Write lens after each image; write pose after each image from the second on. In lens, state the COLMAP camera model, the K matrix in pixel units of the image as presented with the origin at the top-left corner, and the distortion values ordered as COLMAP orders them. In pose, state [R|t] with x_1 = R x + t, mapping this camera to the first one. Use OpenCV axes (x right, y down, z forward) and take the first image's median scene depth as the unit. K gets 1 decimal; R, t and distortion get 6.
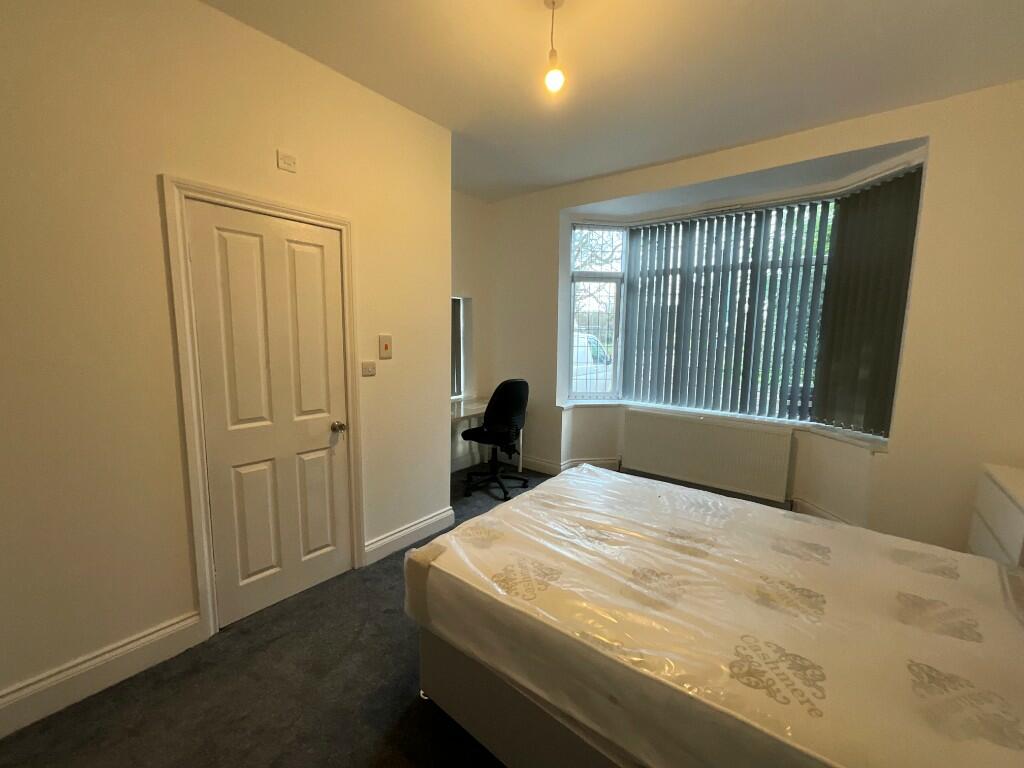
lens RADIAL K [[418.4, 0, 504.5], [0, 418.4, 383.1], [0, 0, 1]] dist [0.002070, -0.000016]
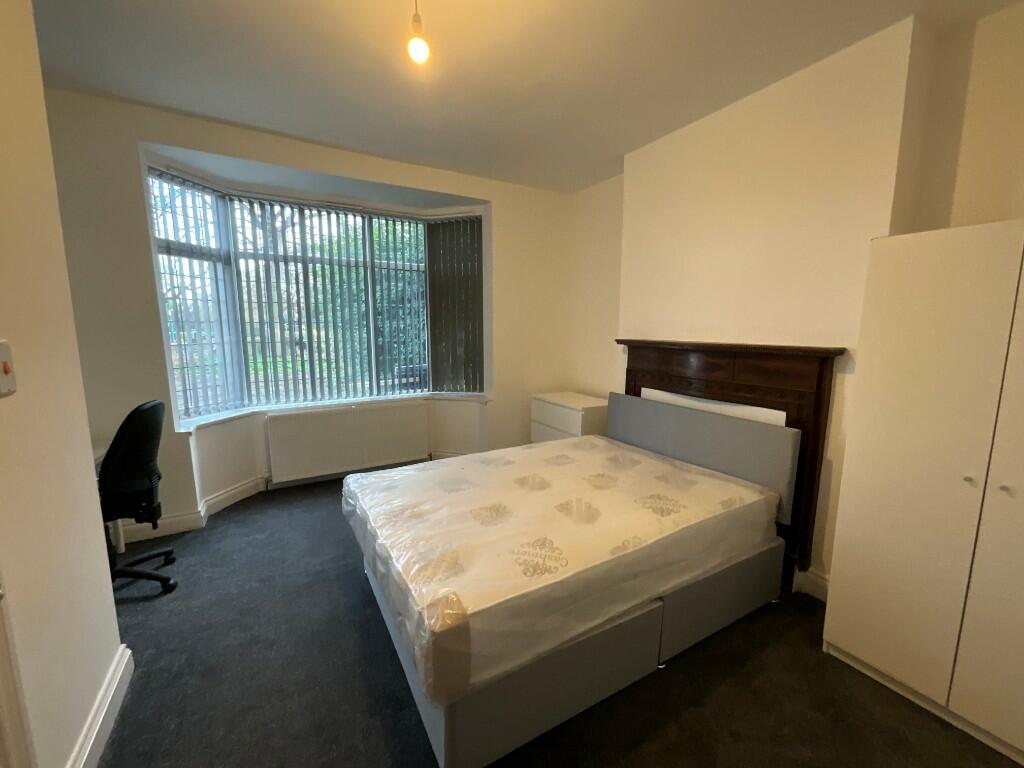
lens RADIAL K [[418.4, 0, 512.9], [0, 418.4, 387.8], [0, 0, 1]] dist [0.002070, -0.000016]
pose [[0.349378, -0.152936, 0.924416, -0.468295], [0.120137, 0.985758, 0.117679, -0.051588], [-0.929248, 0.069942, 0.362776, 0.331971]]
